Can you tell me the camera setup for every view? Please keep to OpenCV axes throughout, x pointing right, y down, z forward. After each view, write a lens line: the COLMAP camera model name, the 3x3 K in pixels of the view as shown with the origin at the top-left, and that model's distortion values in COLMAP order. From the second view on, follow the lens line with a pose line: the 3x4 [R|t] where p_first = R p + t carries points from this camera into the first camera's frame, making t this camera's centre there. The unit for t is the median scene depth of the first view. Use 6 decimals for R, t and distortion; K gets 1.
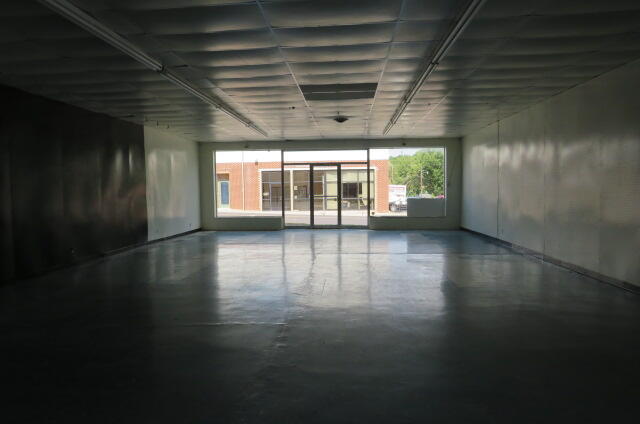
lens RADIAL K [[466.8, 0, 321.4], [0, 466.8, 213.3], [0, 0, 1]] dist [-0.011188, 0.001785]
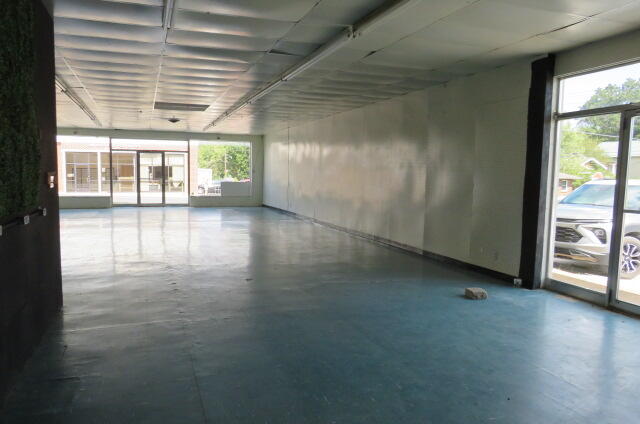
lens RADIAL K [[466.8, 0, 321.0], [0, 466.8, 212.1], [0, 0, 1]] dist [-0.011188, 0.001785]
pose [[0.914925, -0.011747, 0.403454, -0.075963], [-0.001379, 0.999480, 0.032229, 0.009467], [-0.403622, -0.030043, 0.914432, -0.253006]]
